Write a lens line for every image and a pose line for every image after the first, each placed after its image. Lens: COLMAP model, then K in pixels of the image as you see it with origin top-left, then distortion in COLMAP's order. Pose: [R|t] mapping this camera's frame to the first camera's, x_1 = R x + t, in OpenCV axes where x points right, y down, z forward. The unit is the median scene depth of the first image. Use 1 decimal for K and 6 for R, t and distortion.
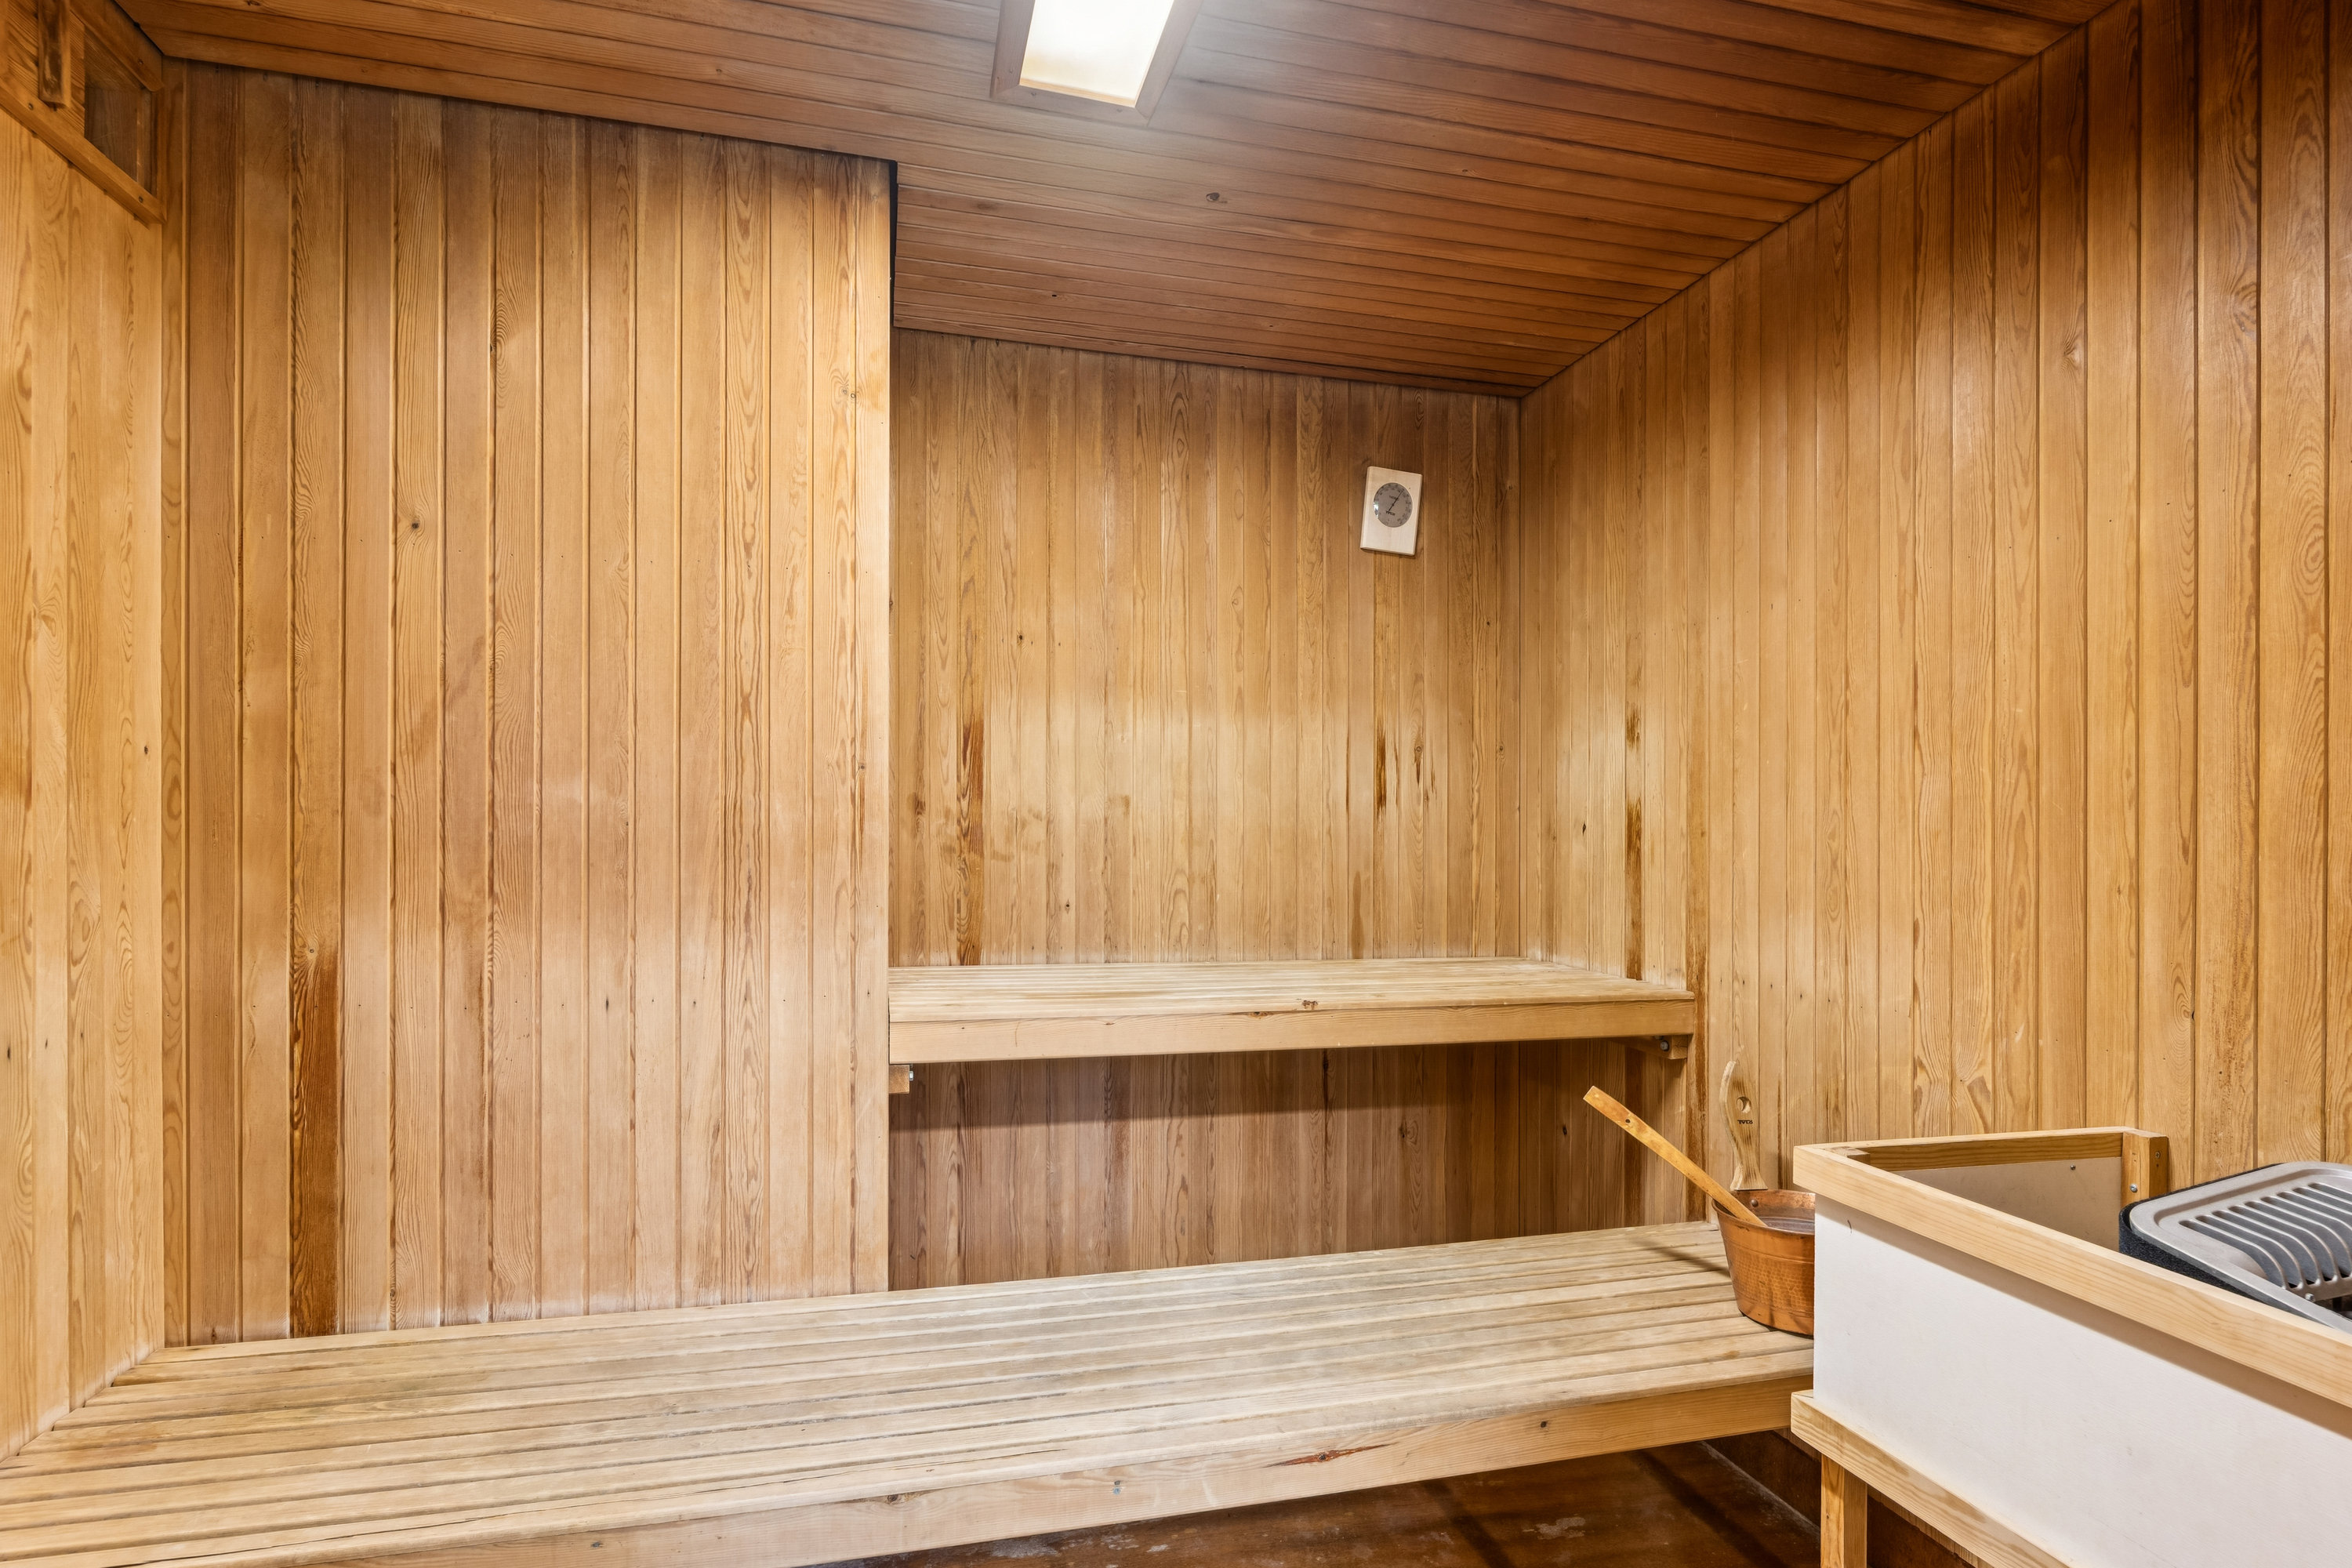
lens RADIAL K [[1225.3, 0, 1180.0], [0, 1225.3, 801.2], [0, 0, 1]] dist [0.015009, -0.000663]
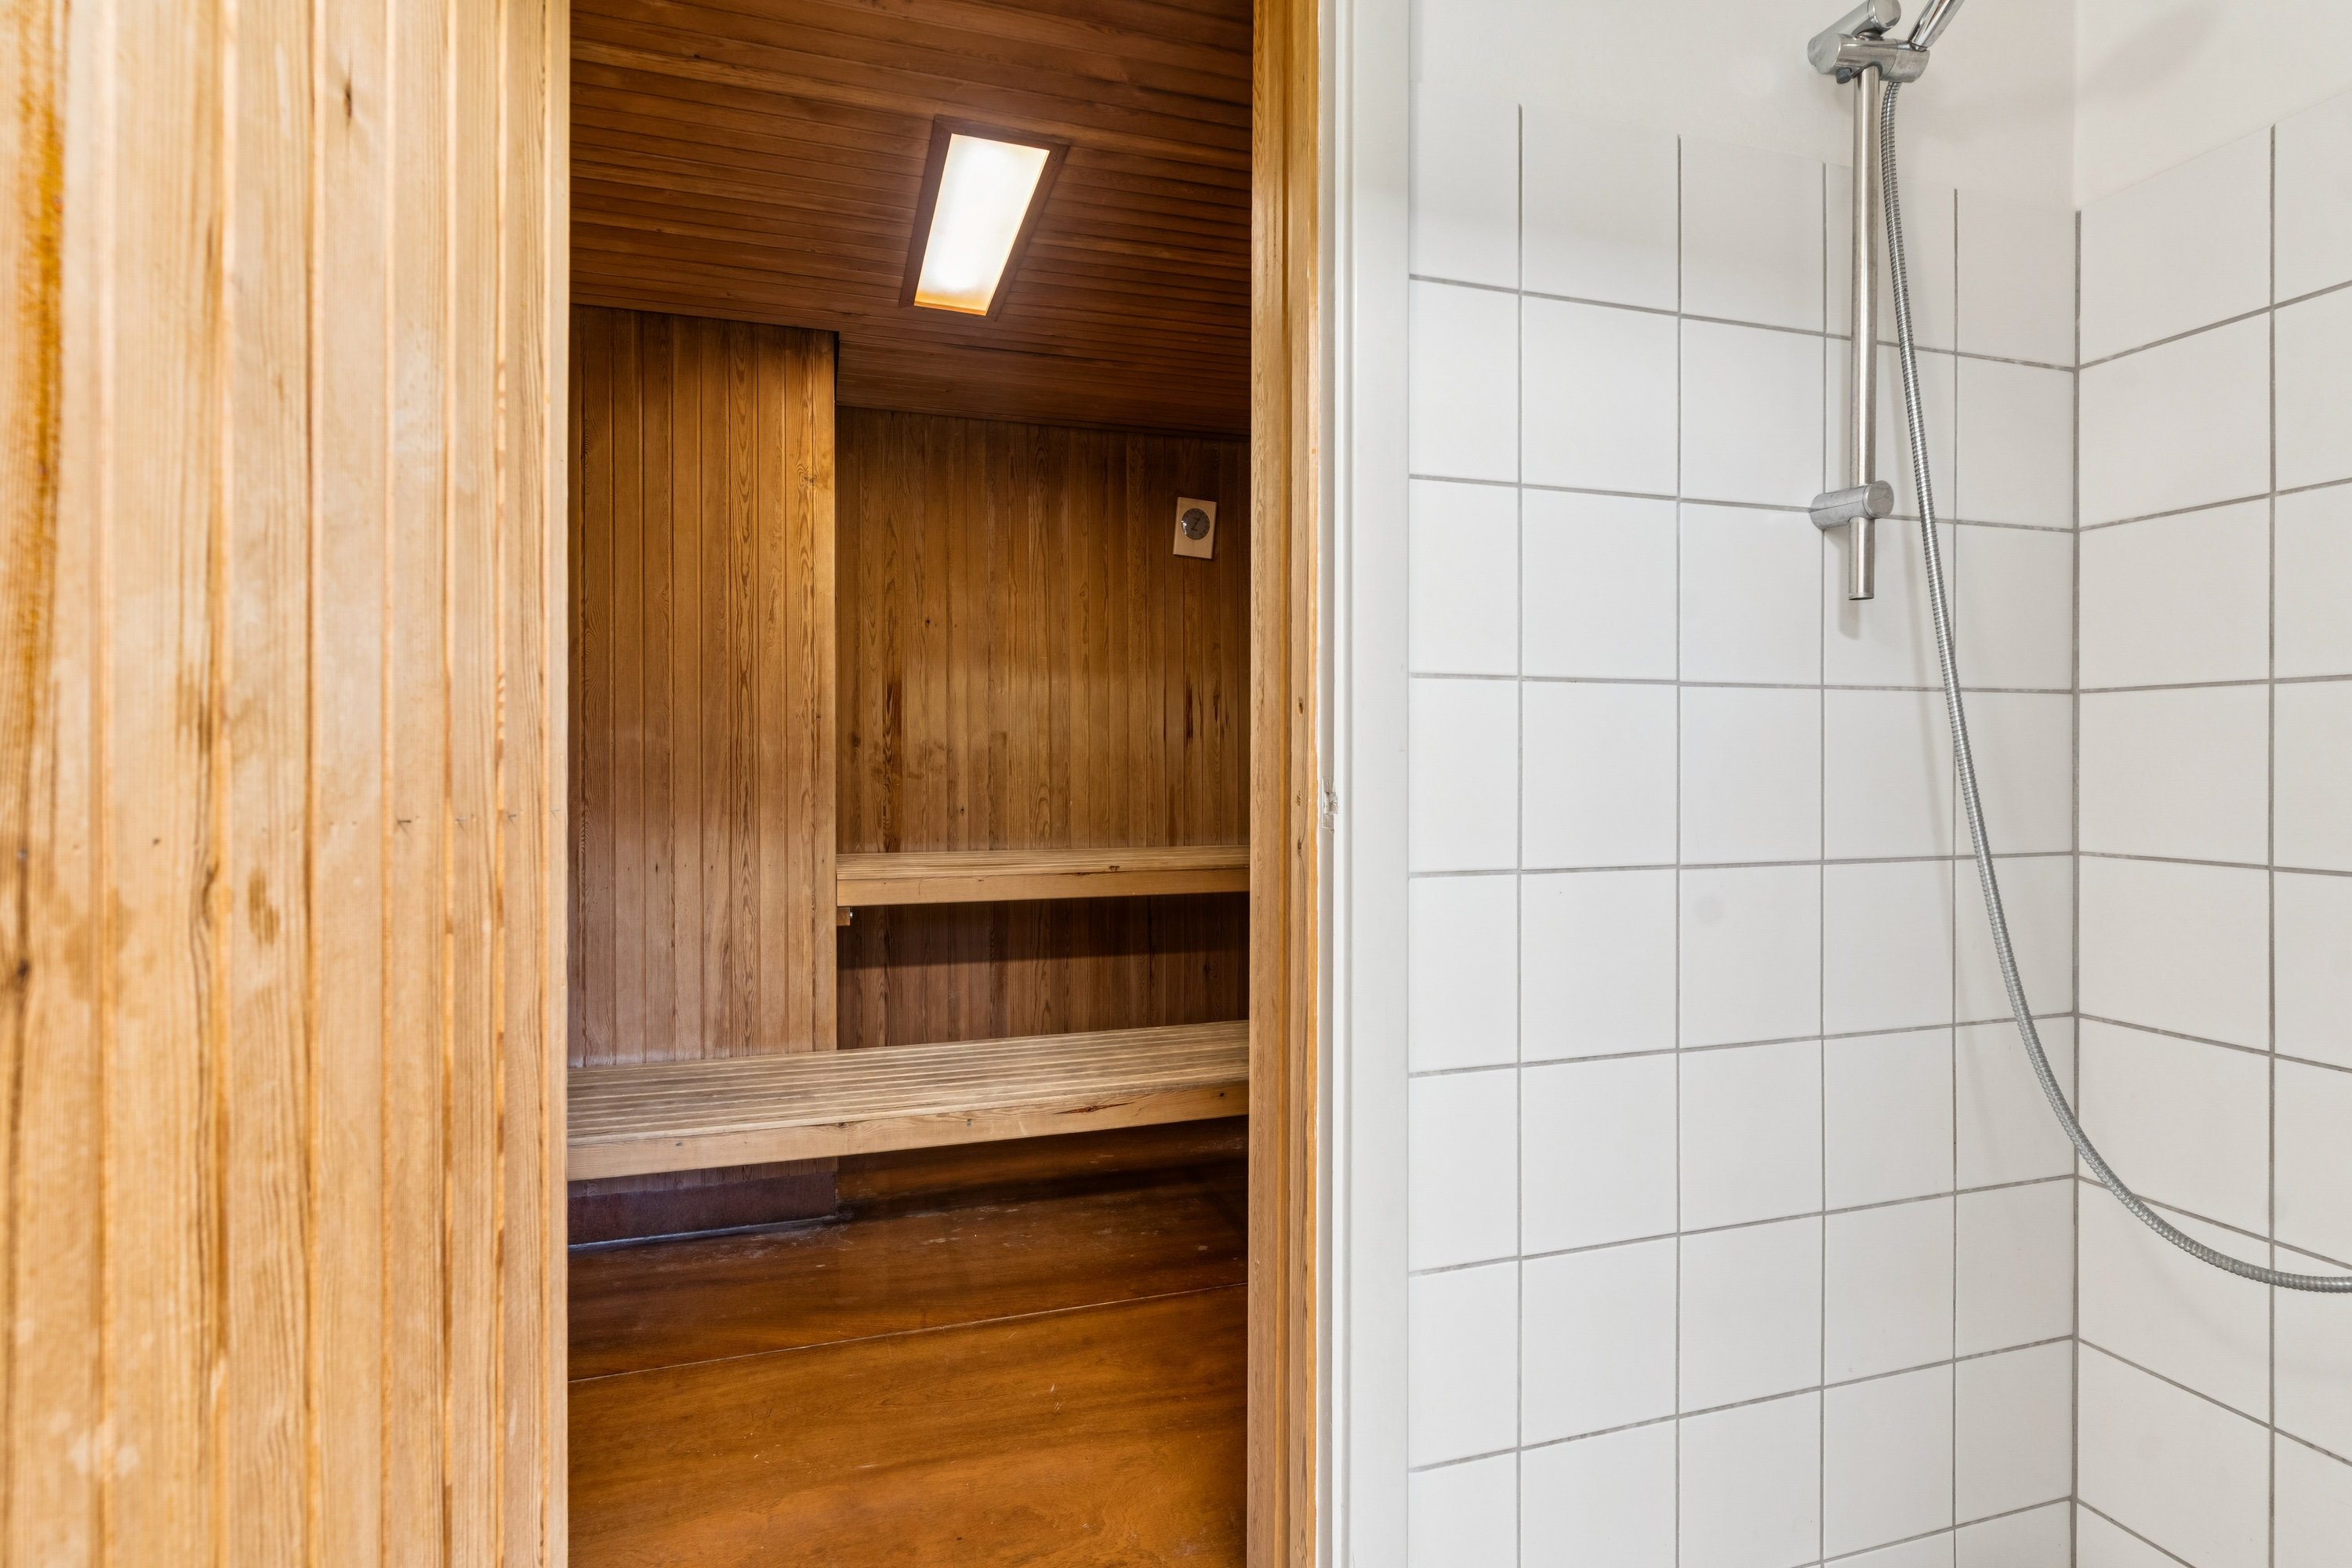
lens RADIAL K [[1225.3, 0, 1189.5], [0, 1225.3, 717.7], [0, 0, 1]] dist [0.015009, -0.000663]
pose [[0.998578, -0.008461, 0.052640, 0.123762], [0.009058, 0.999897, -0.011105, -0.004576], [-0.052540, 0.011566, 0.998552, -0.552989]]
